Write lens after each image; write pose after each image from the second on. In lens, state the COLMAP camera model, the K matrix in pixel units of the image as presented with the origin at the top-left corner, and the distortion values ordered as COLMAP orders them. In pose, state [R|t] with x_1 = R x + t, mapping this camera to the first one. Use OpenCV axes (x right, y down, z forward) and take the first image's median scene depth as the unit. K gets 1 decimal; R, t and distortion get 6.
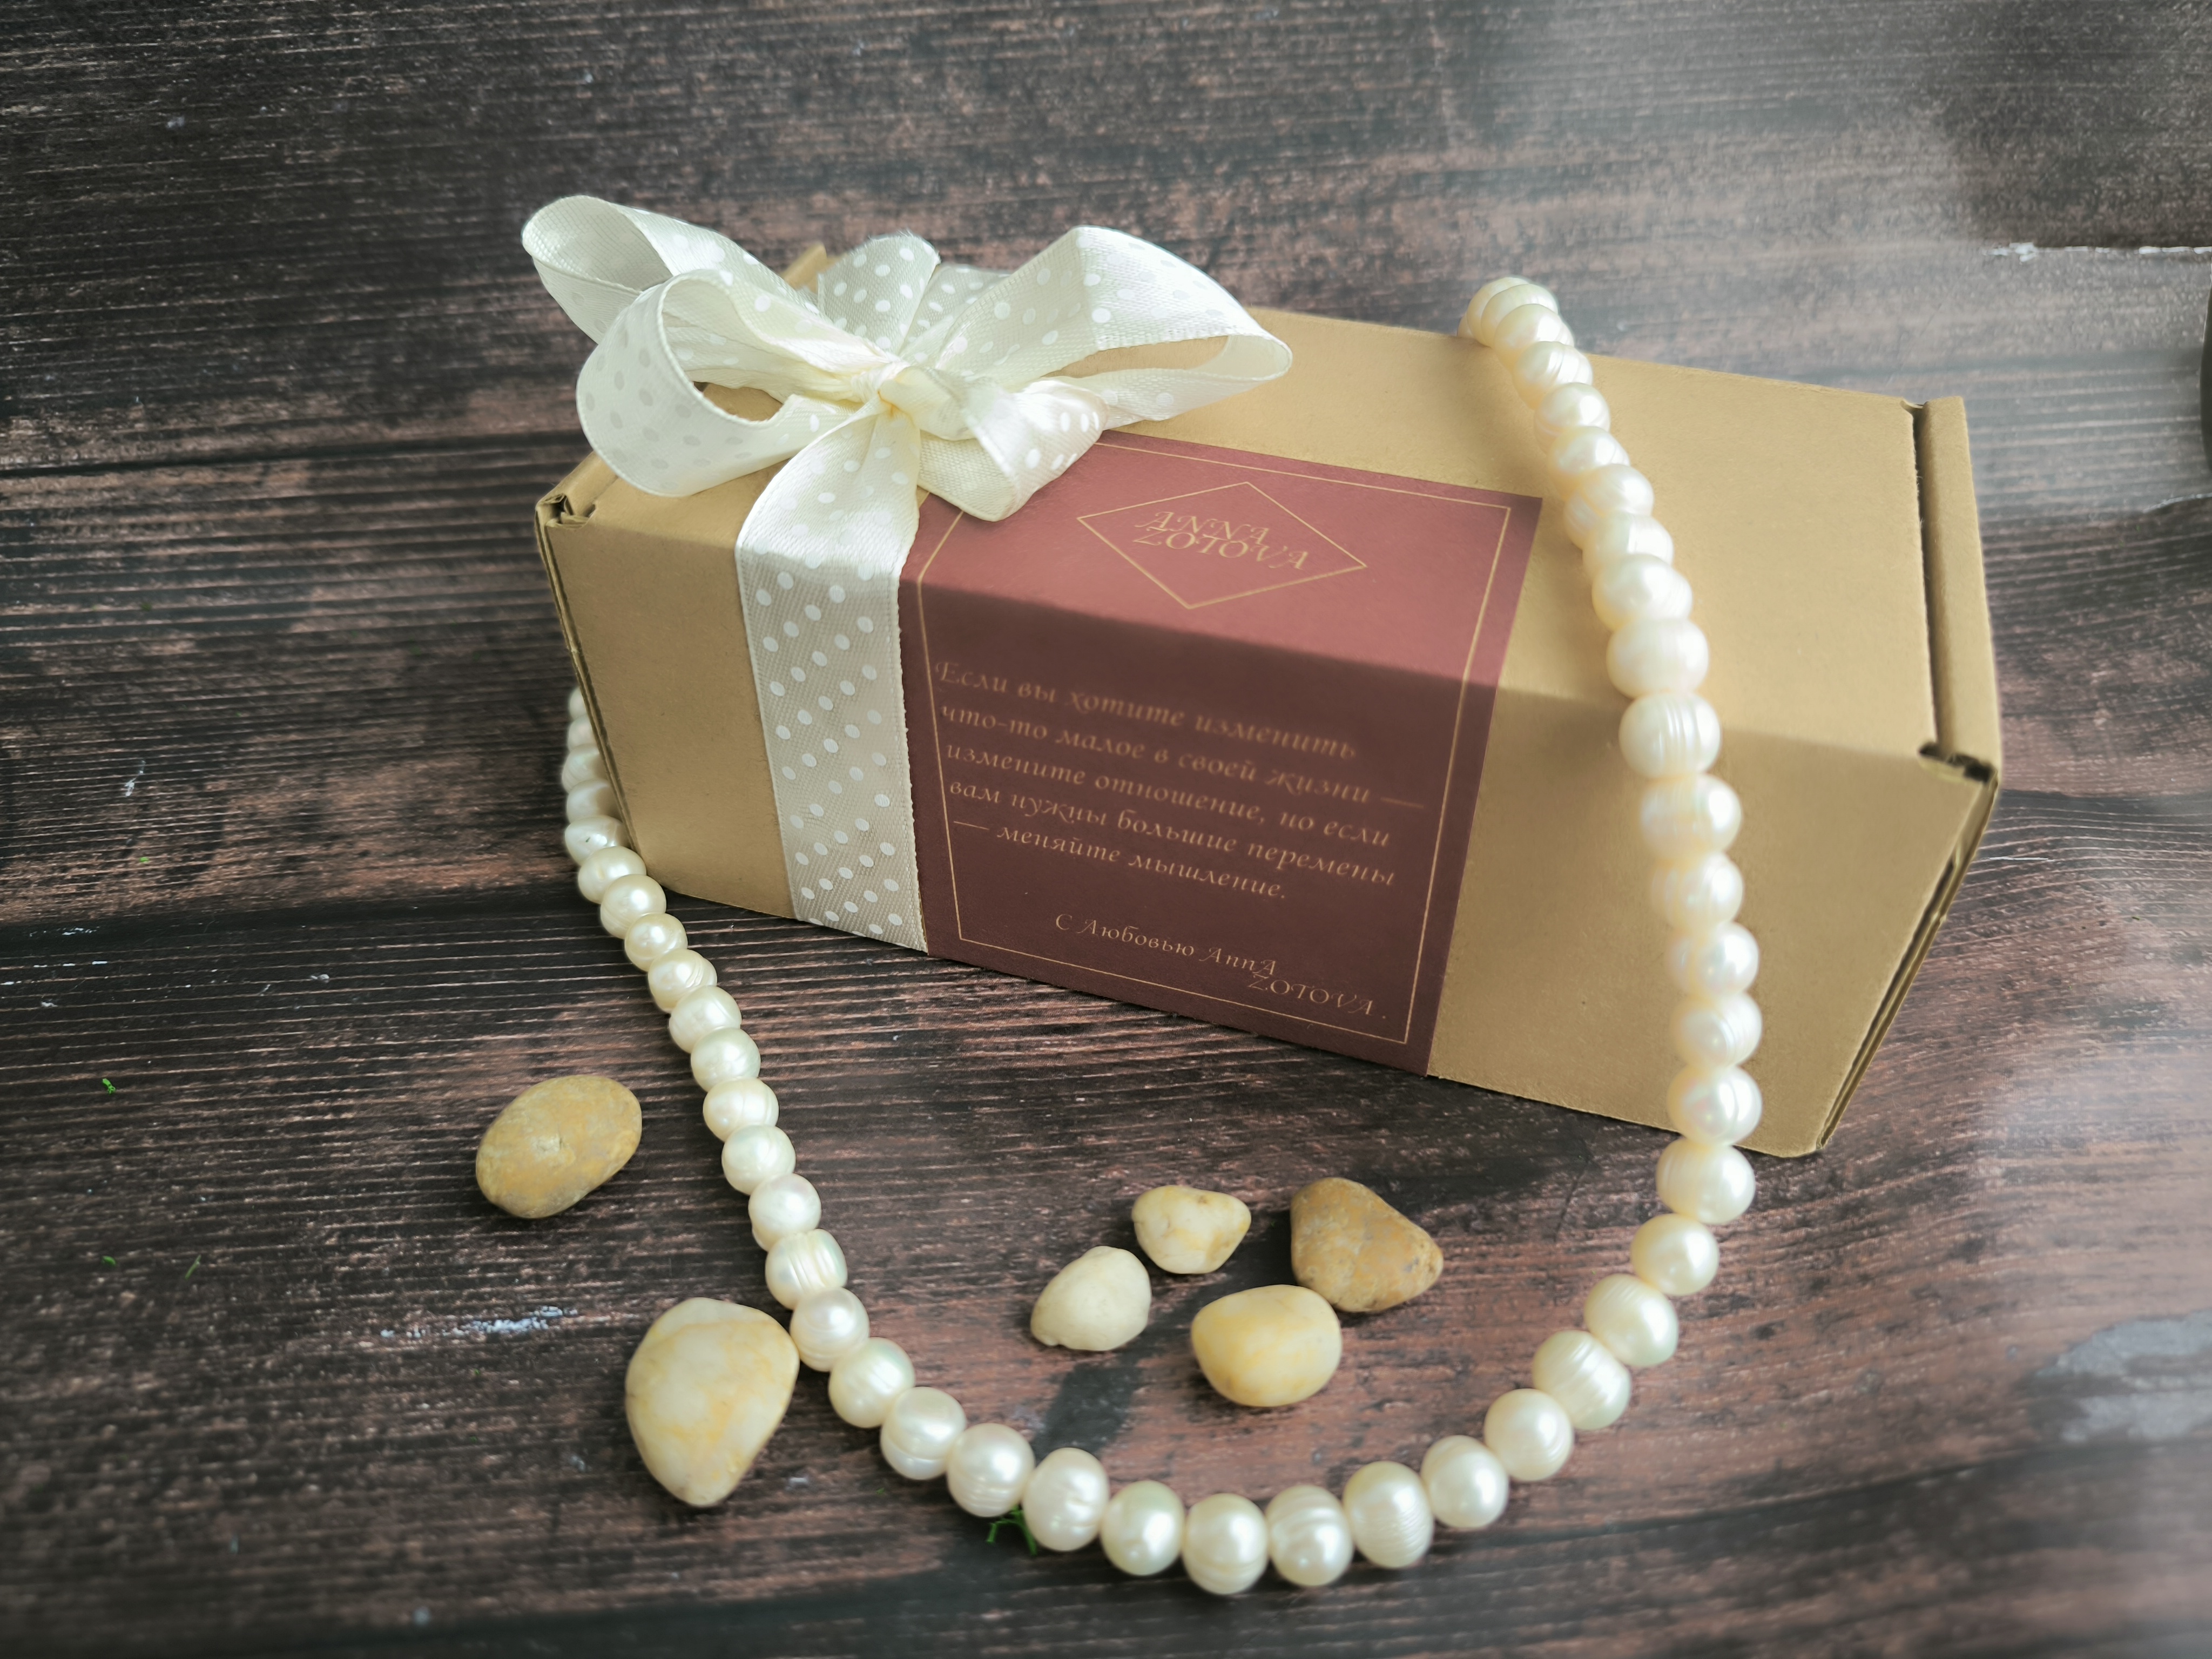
lens RADIAL K [[1646.7, 0, 1098.2], [0, 1646.7, 838.3], [0, 0, 1]] dist [-0.017866, -0.013185]
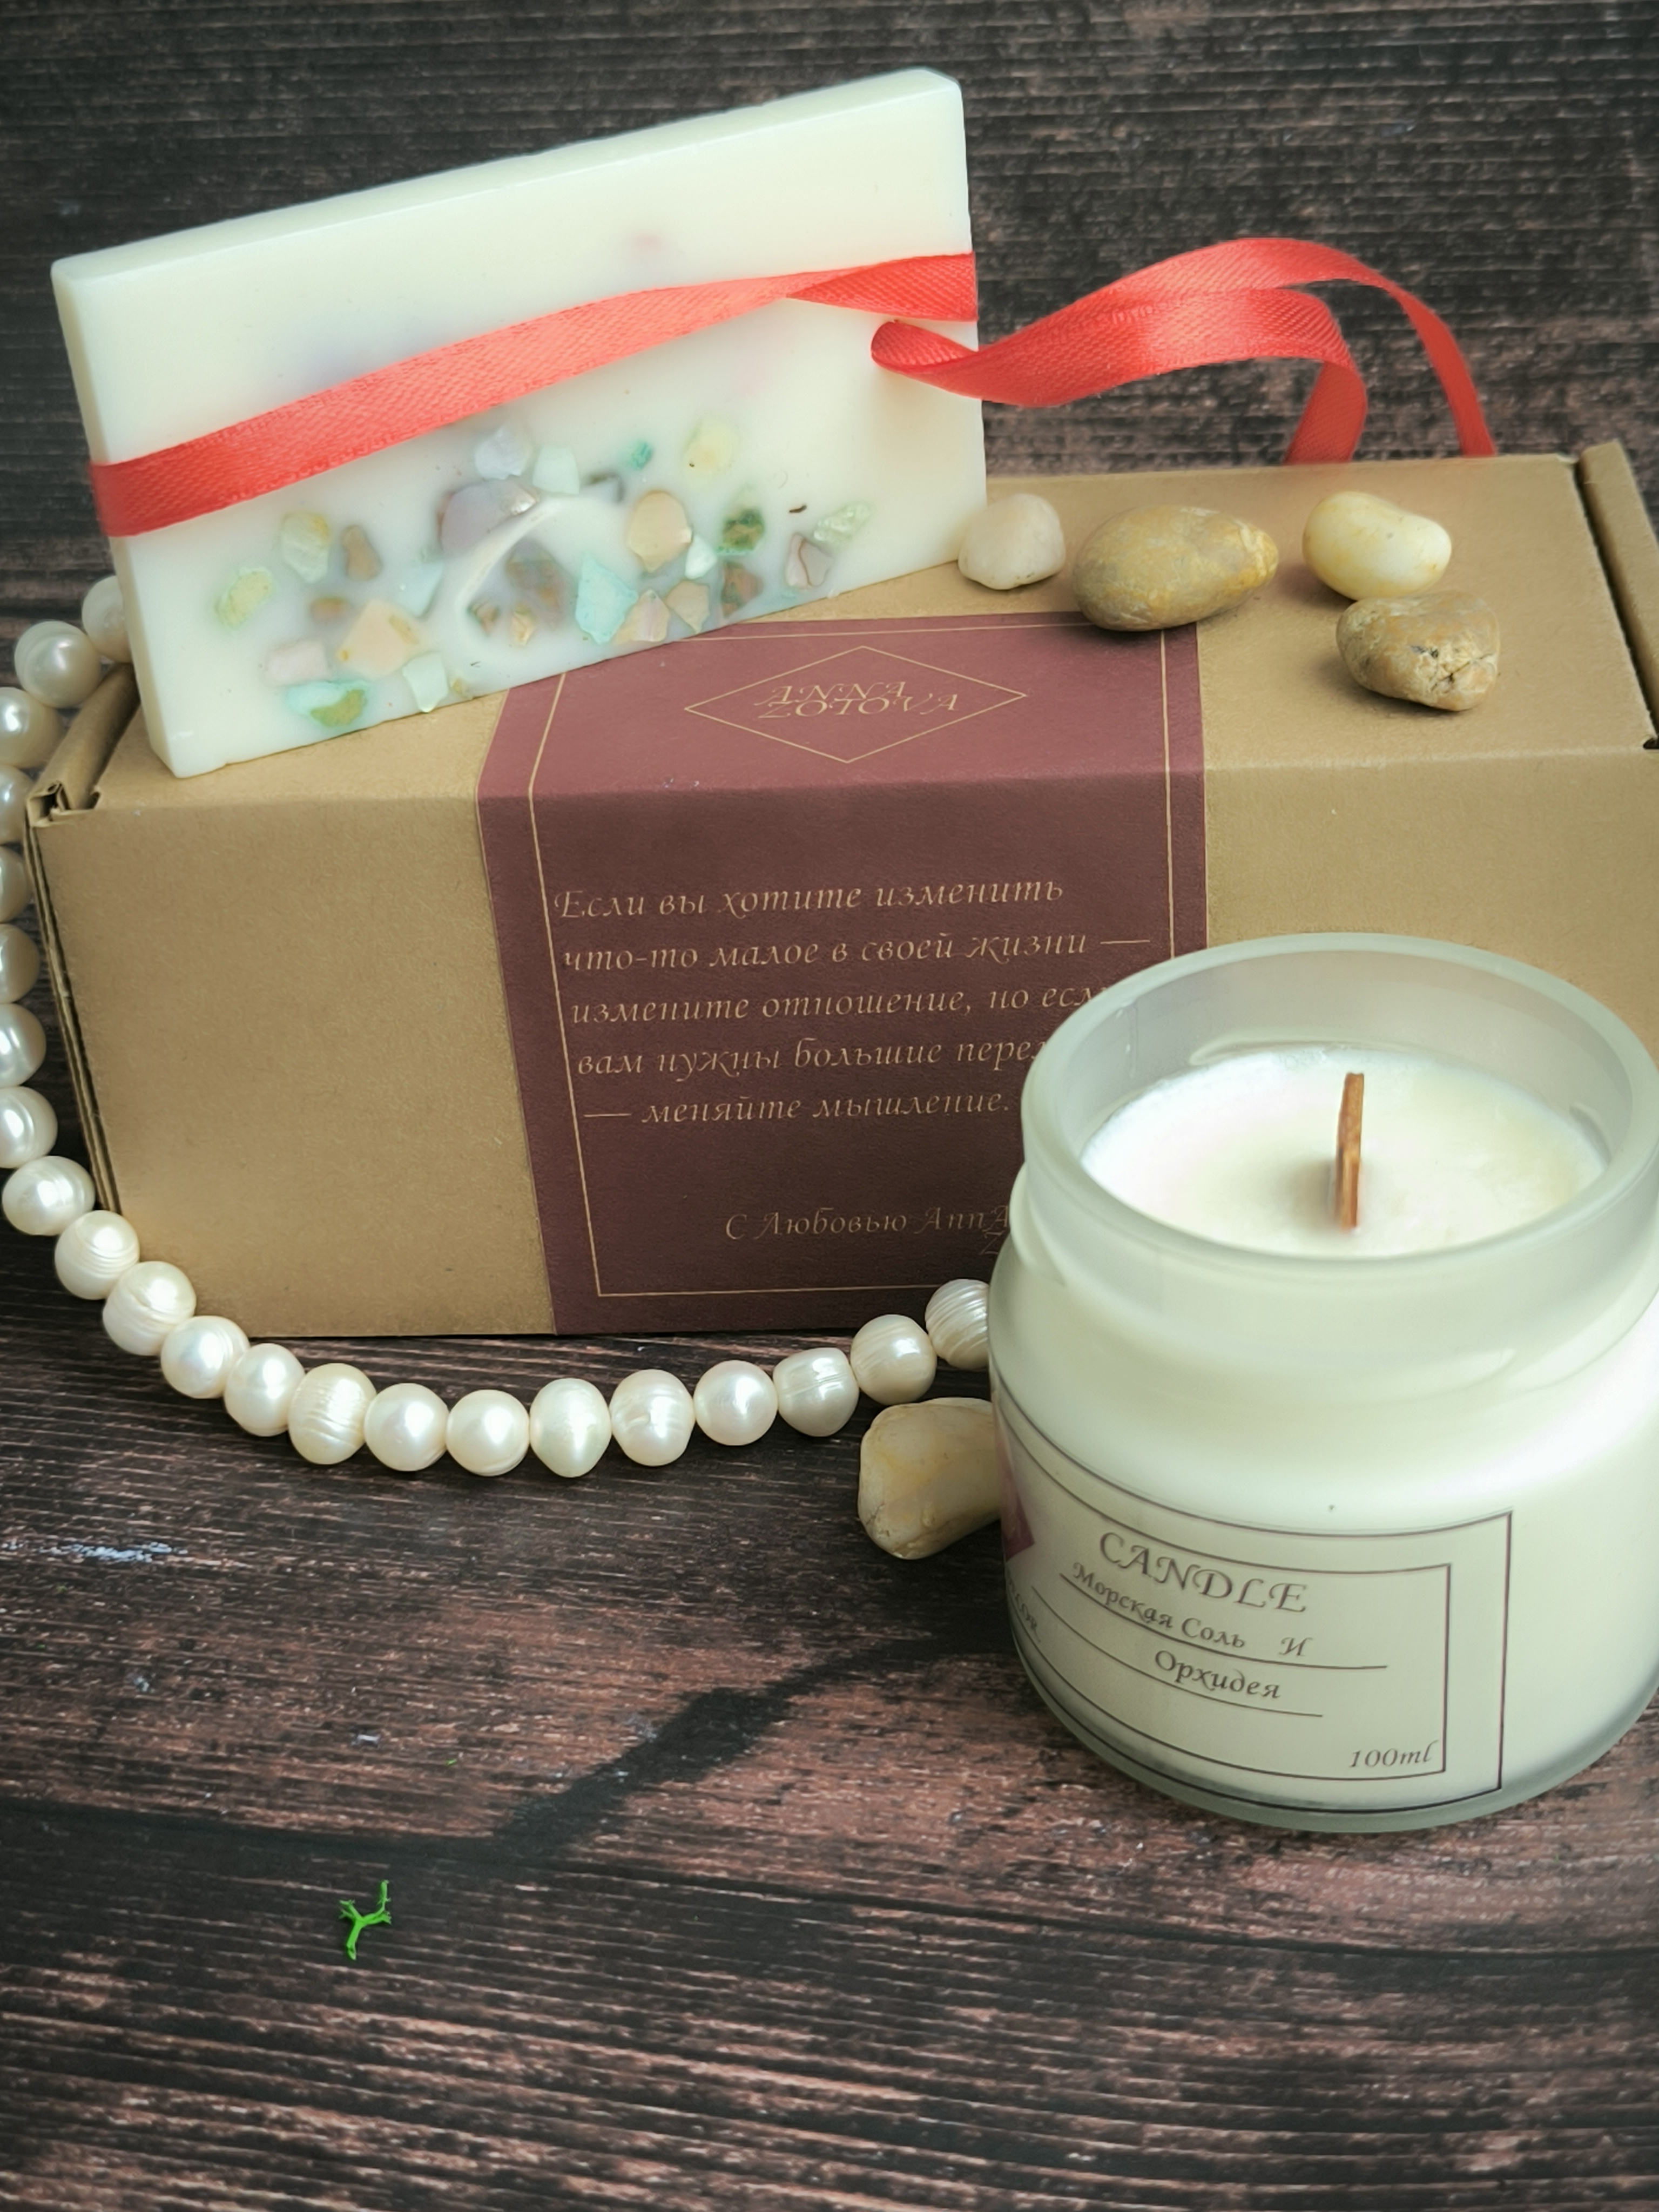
lens RADIAL K [[3374.9, 0, 844.3], [0, 3374.9, 1099.0], [0, 0, 1]] dist [0.003845, -0.050671]
pose [[0.955865, 0.107364, -0.273486, 0.428800], [-0.148846, 0.979504, -0.135706, 0.224353], [0.253311, 0.170424, 0.952255, -0.580247]]
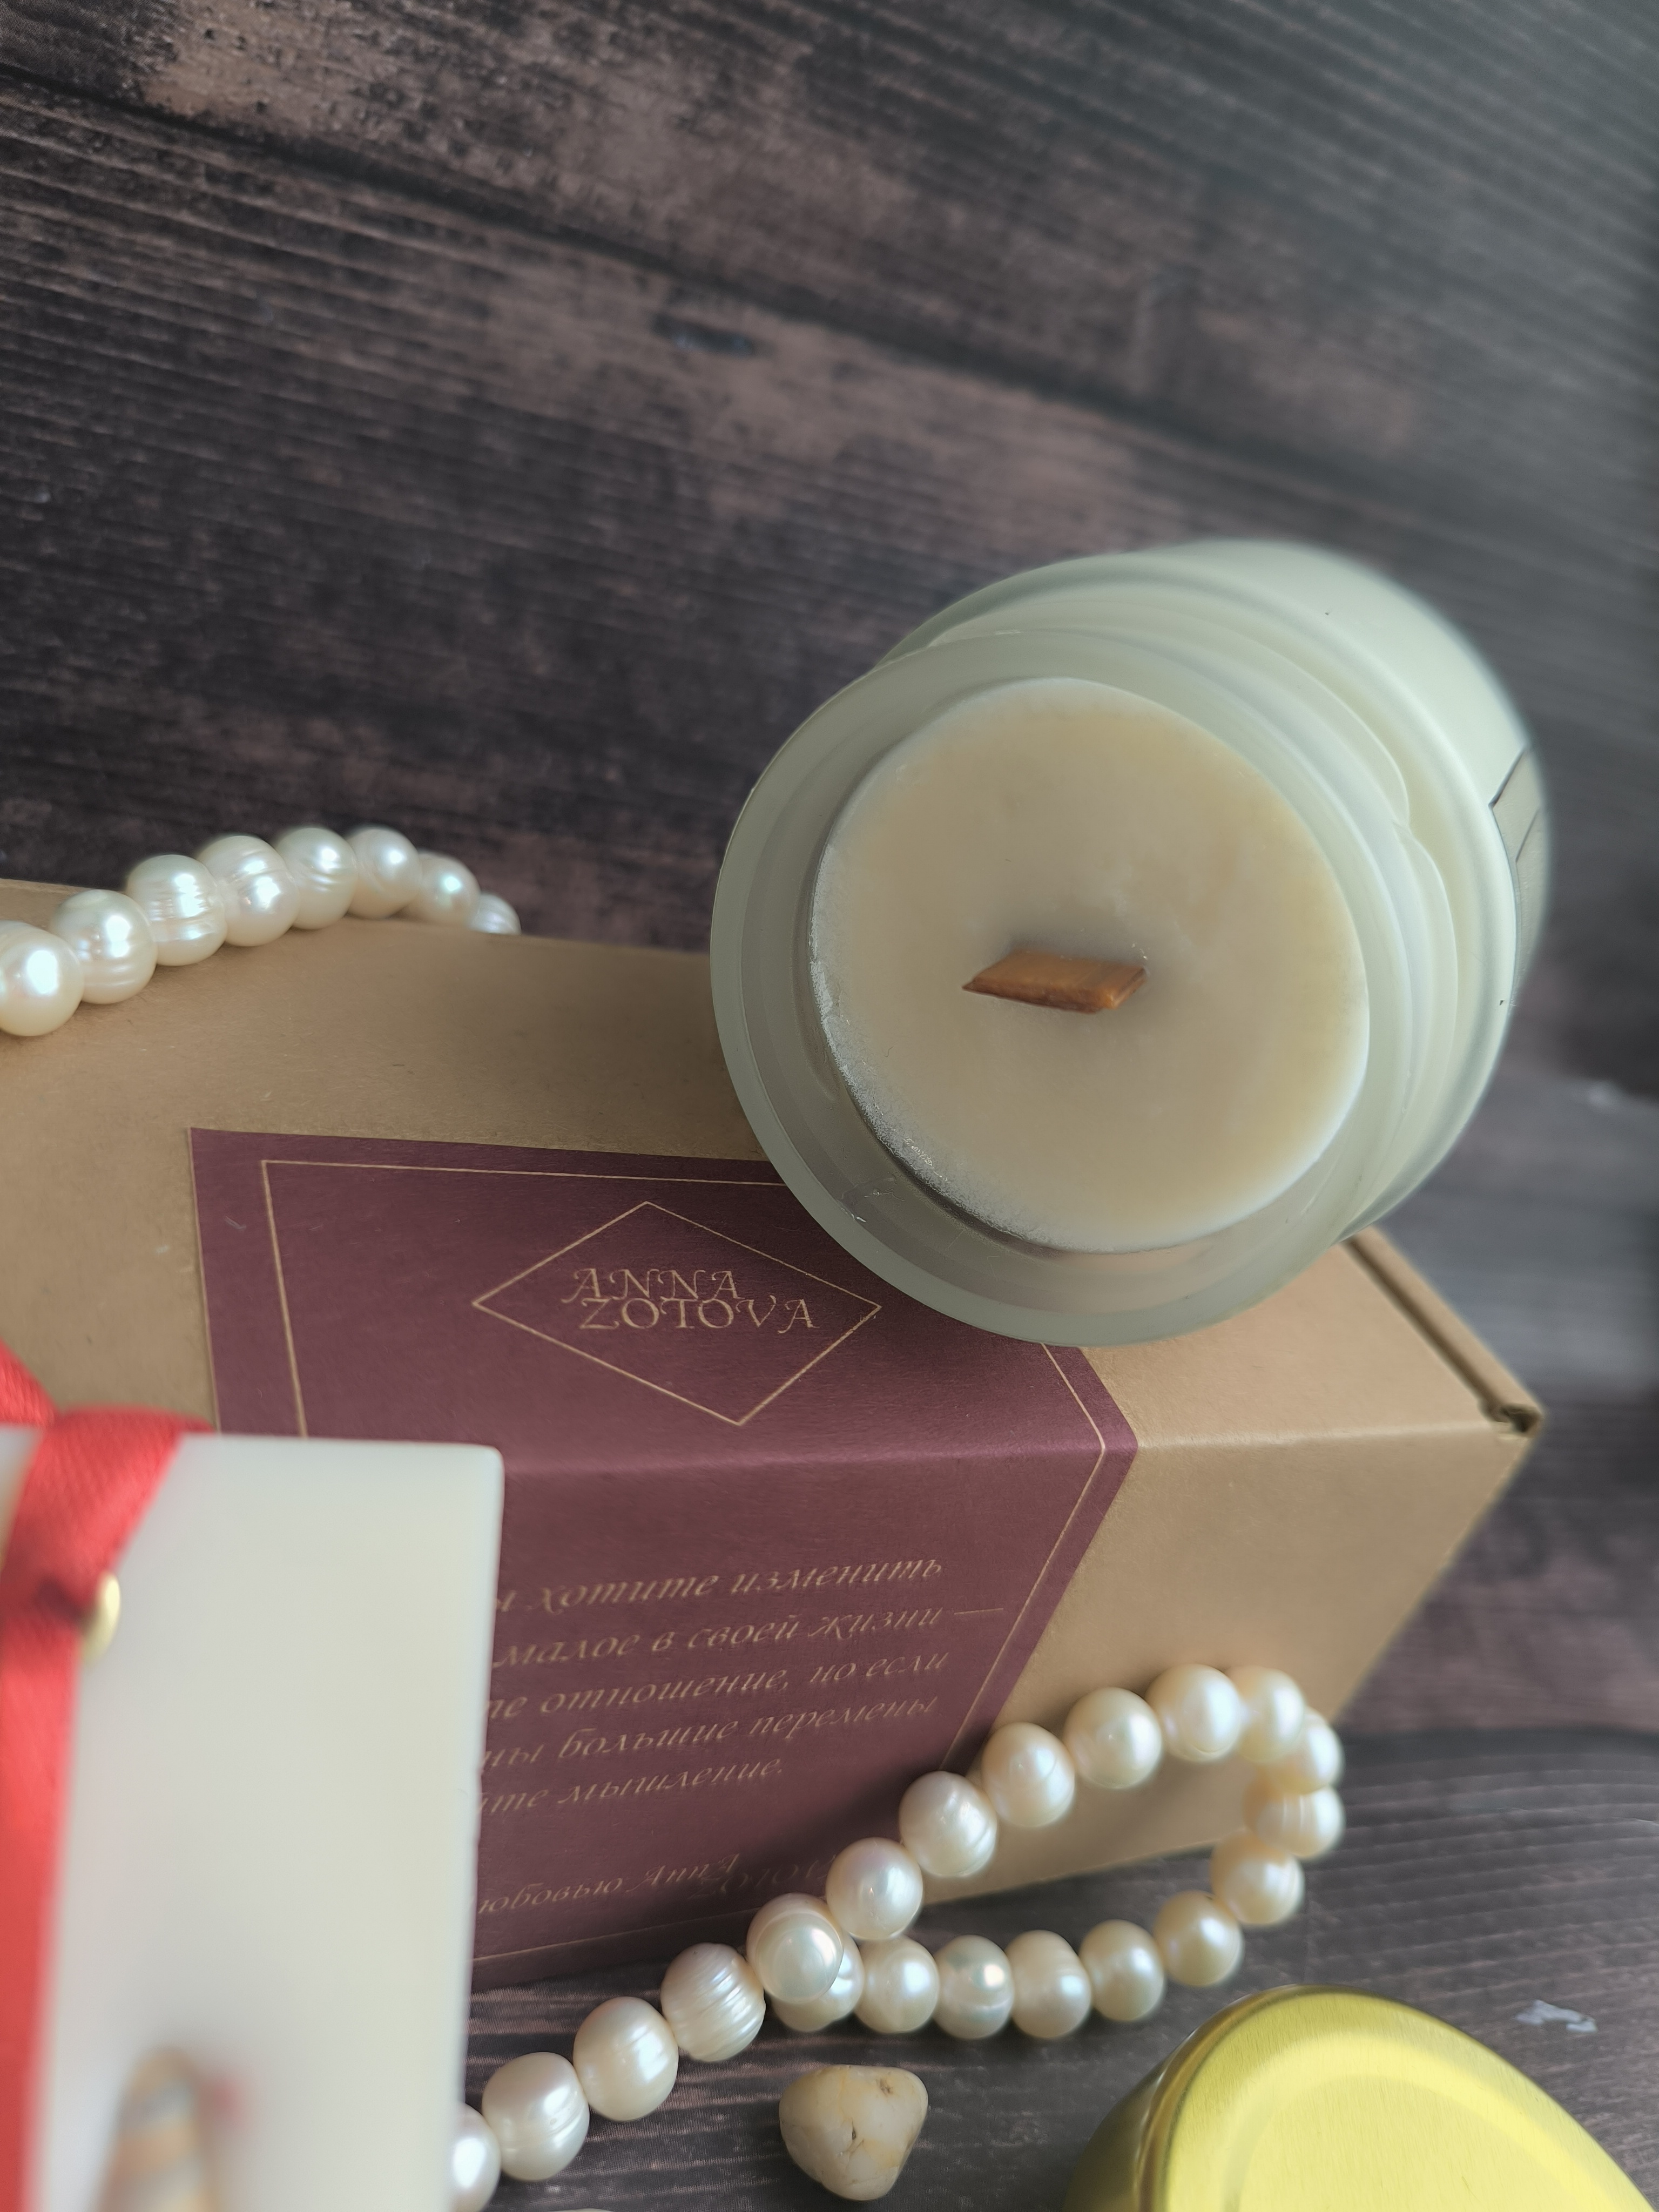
lens RADIAL K [[1646.7, 0, 821.6], [0, 1646.7, 1115.1], [0, 0, 1]] dist [-0.017866, -0.013185]
pose [[0.944270, 0.187168, 0.270780, -0.167769], [-0.141933, 0.973722, -0.178101, -0.153585], [-0.296999, 0.129743, 0.946022, 0.322527]]
